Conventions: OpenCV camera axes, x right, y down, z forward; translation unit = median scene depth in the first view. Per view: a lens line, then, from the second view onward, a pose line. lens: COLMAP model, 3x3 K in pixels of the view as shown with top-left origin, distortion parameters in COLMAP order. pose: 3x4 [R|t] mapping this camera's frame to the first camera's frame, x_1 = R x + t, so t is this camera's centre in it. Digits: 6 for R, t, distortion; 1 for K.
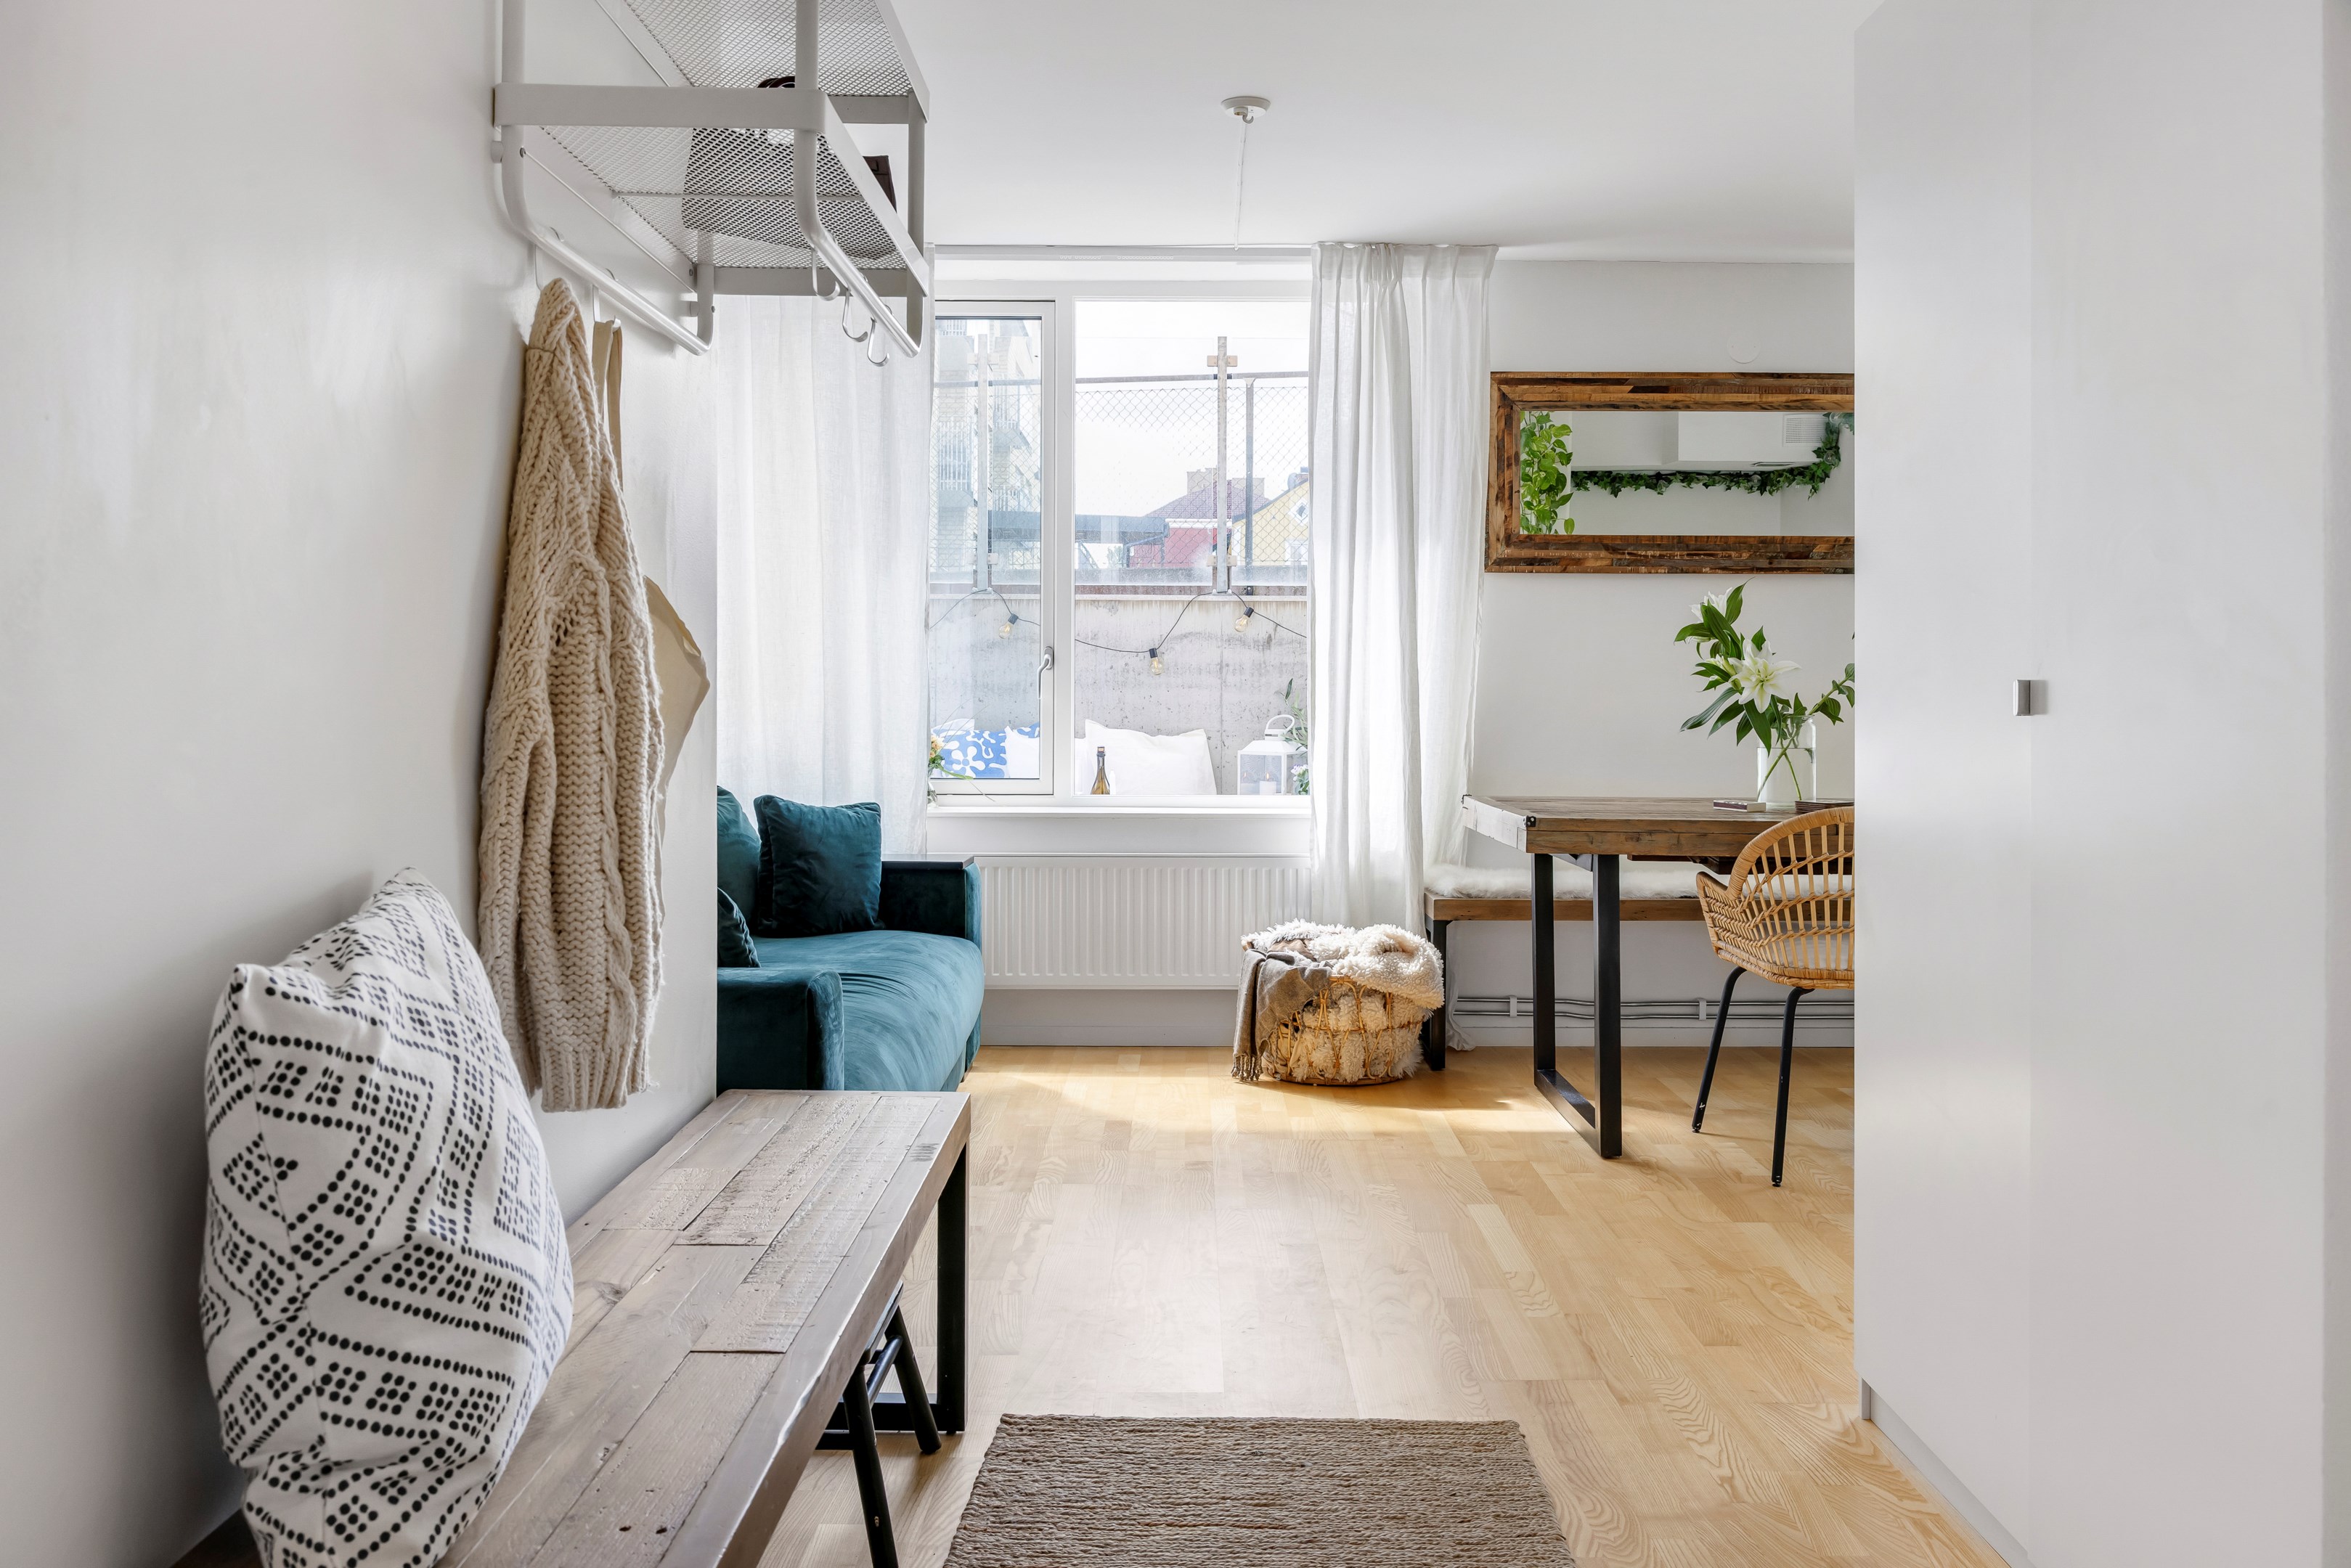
lens RADIAL K [[1711.0, 0, 1214.2], [0, 1711.0, 690.4], [0, 0, 1]] dist [-0.000812, 0.003040]
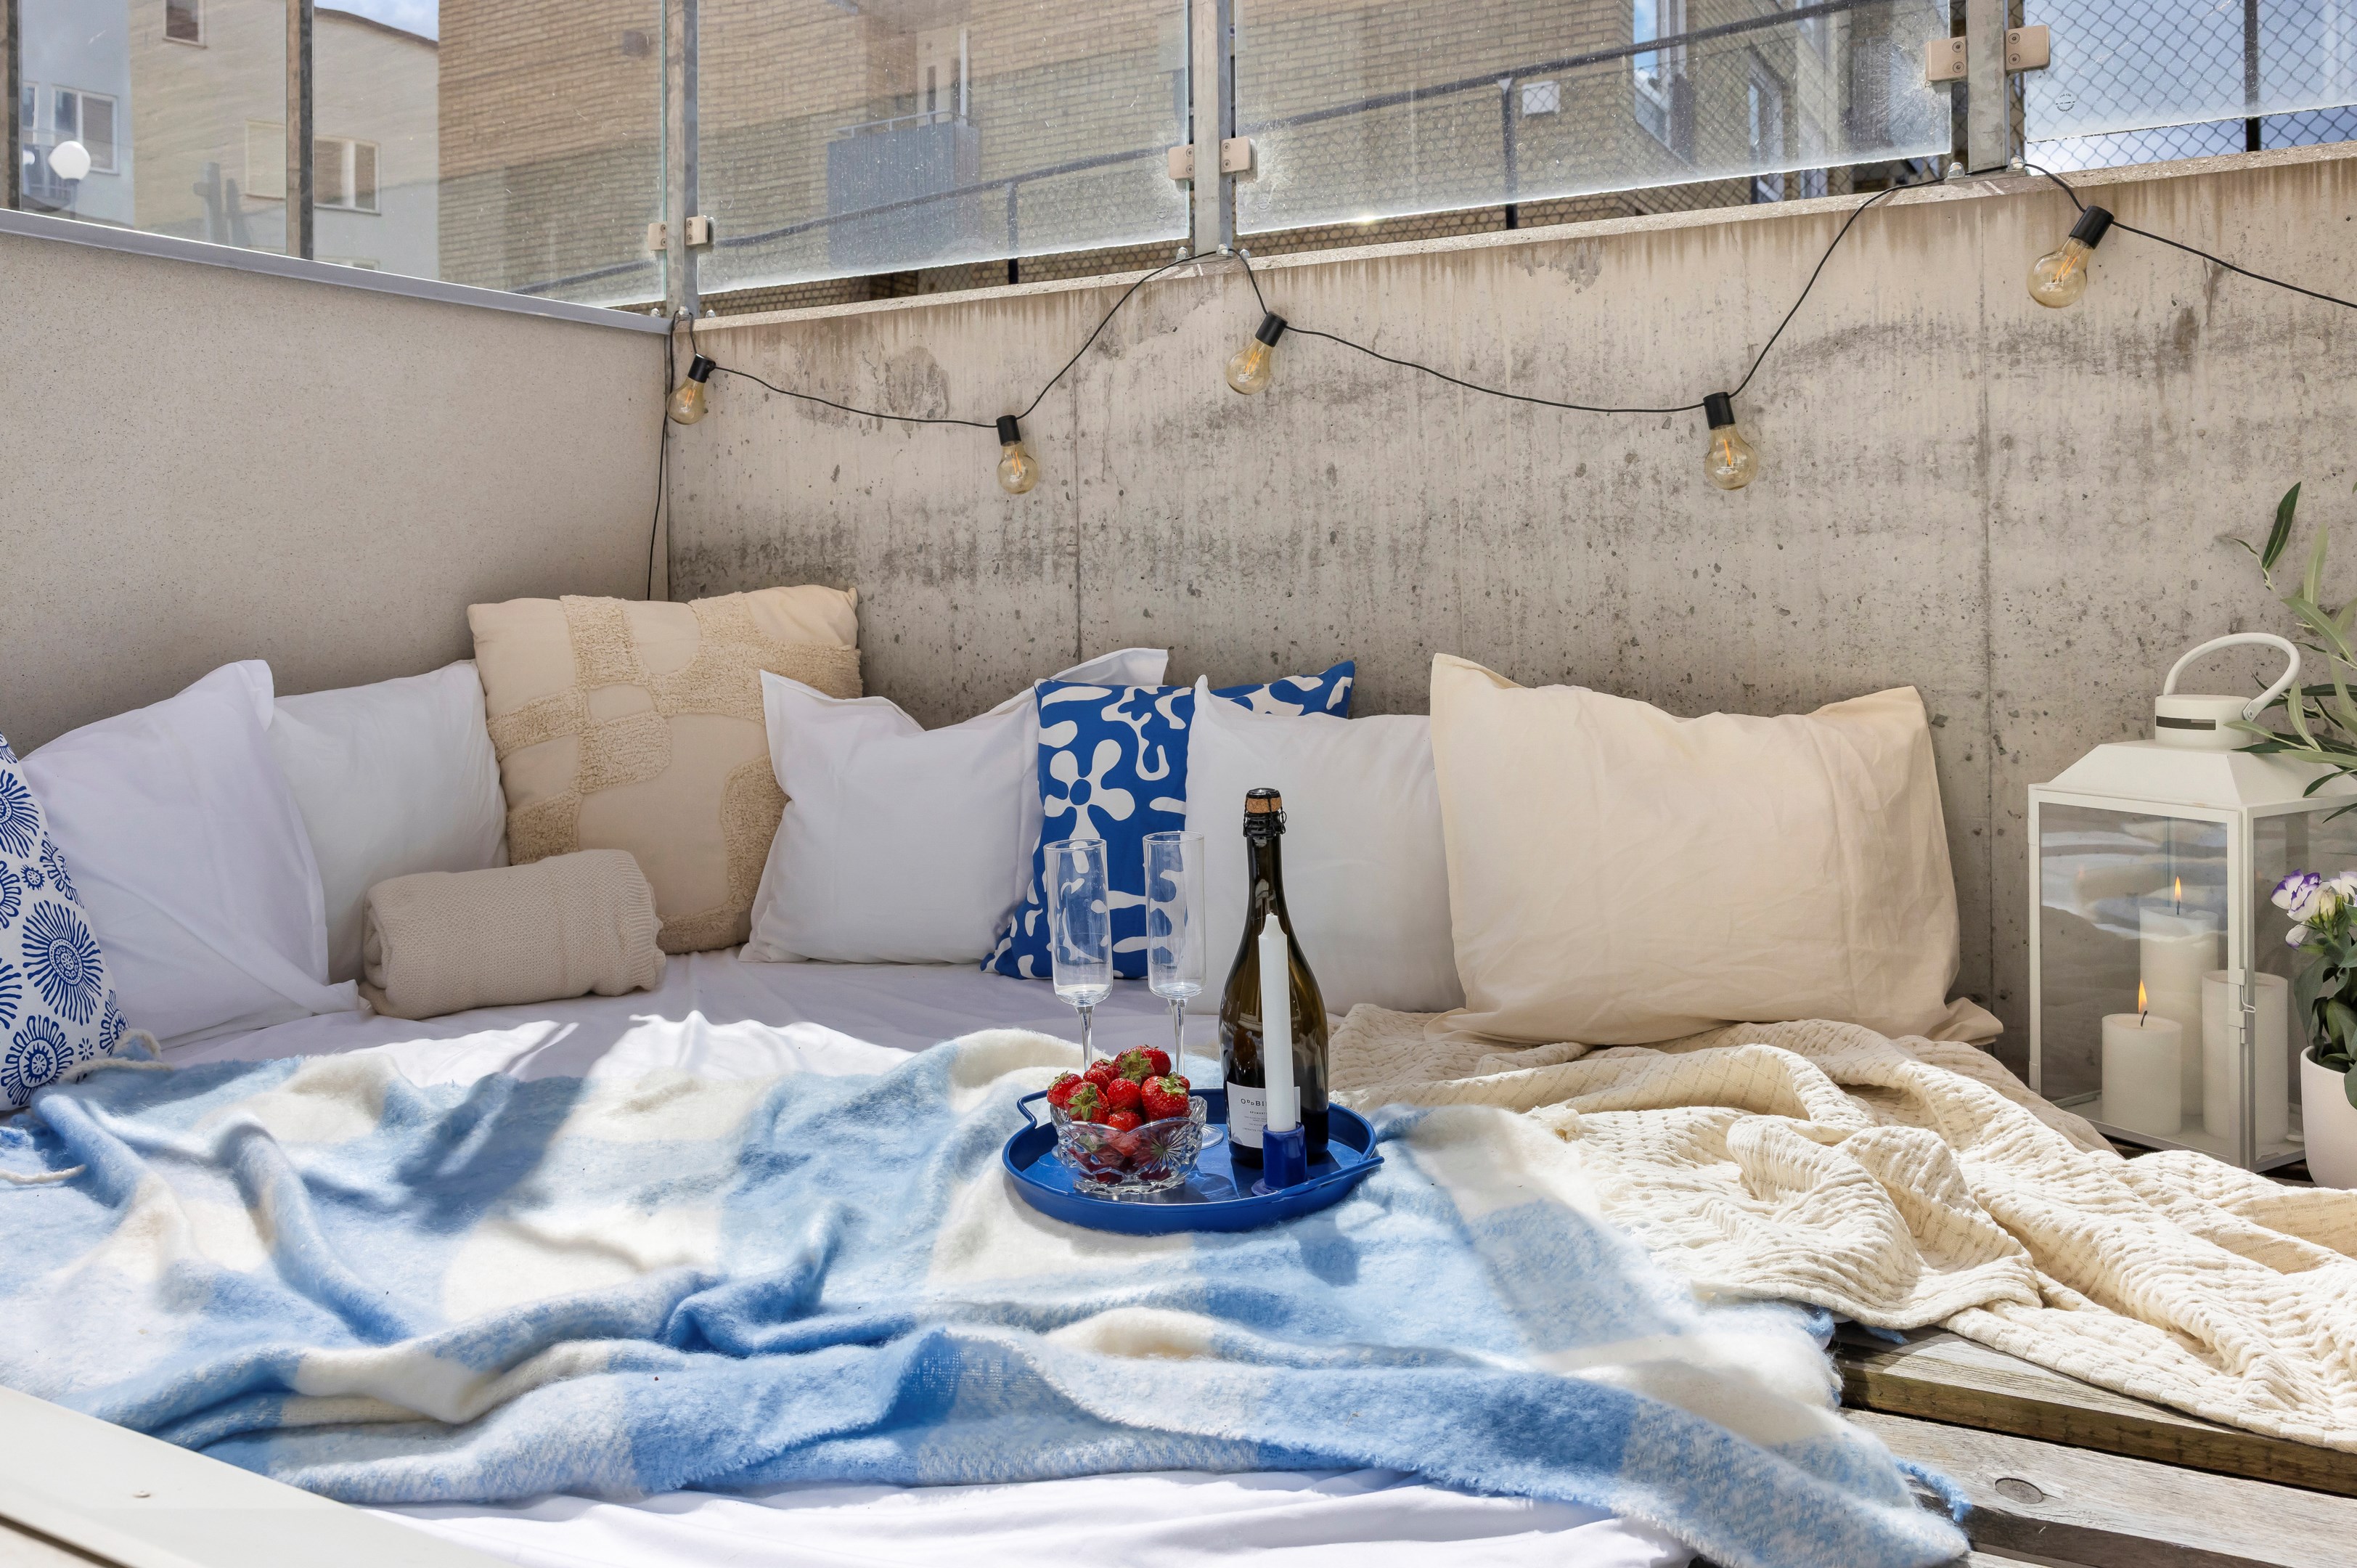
lens RADIAL K [[2049.6, 0, 1173.4], [0, 2049.6, 573.1], [0, 0, 1]] dist [-0.004721, -0.001886]
pose [[0.886005, -0.015877, -0.463404, 0.069947], [0.011172, 0.999854, -0.012895, 0.013399], [0.463541, 0.006247, 0.886053, 1.192124]]
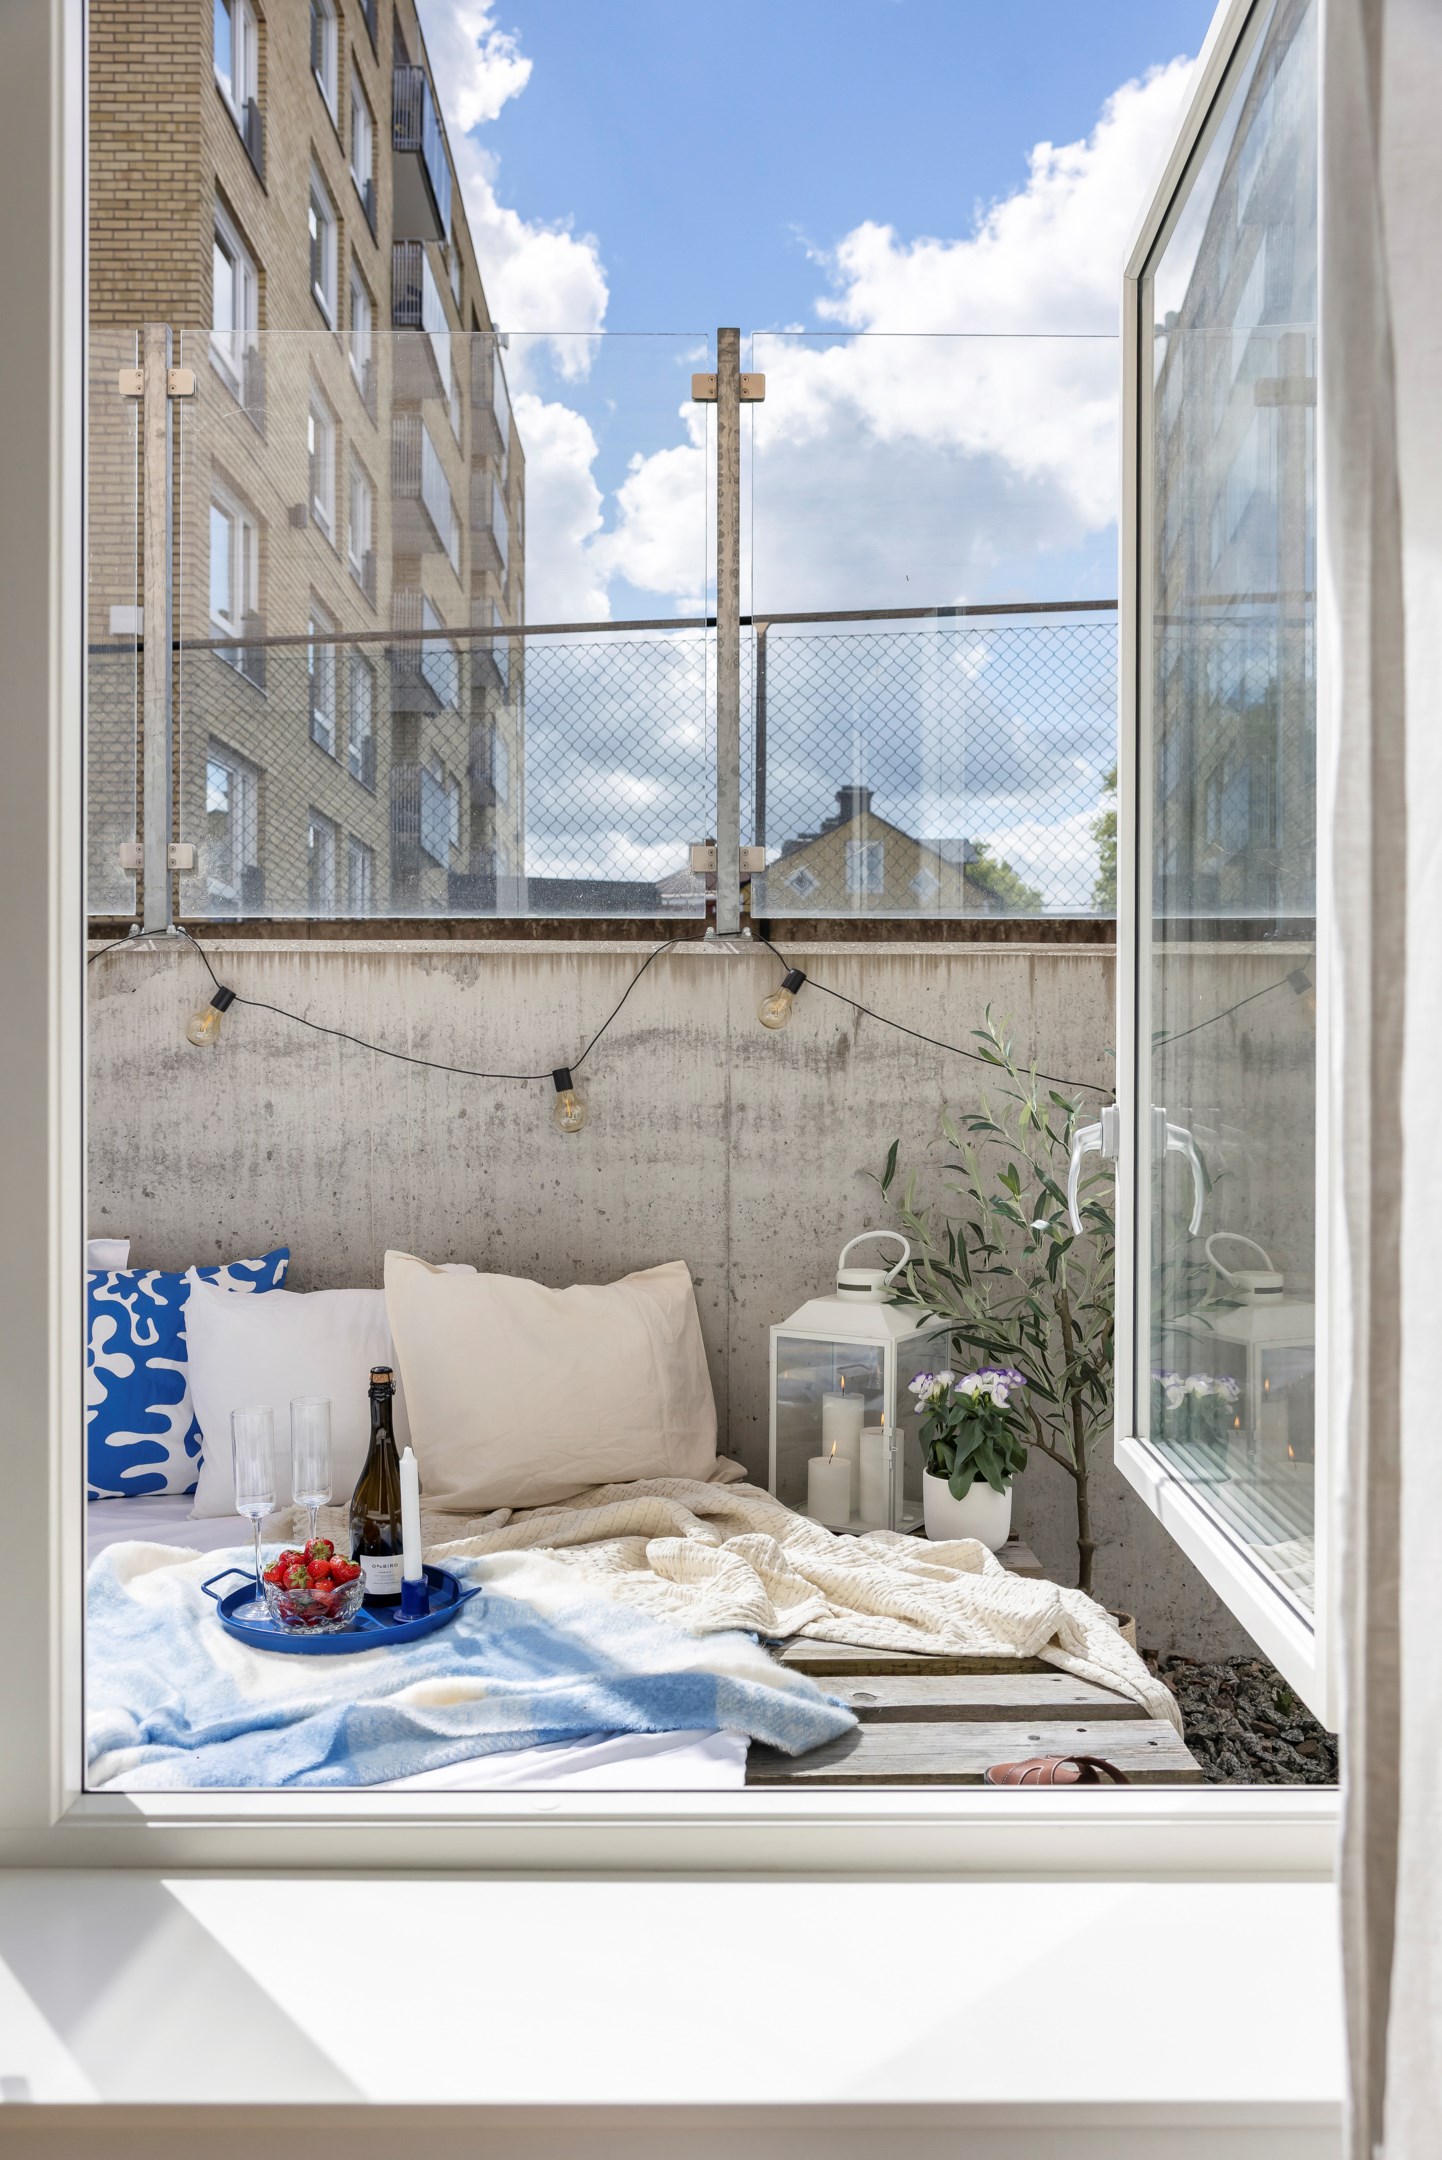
lens RADIAL K [[1900.5, 0, 817.4], [0, 1900.5, 1091.6], [0, 0, 1]] dist [-0.017370, -0.004875]
pose [[0.998017, -0.003455, 0.062848, -0.005256], [0.003132, 0.999981, 0.005234, -0.037915], [-0.062865, -0.005026, 0.998009, 0.960315]]
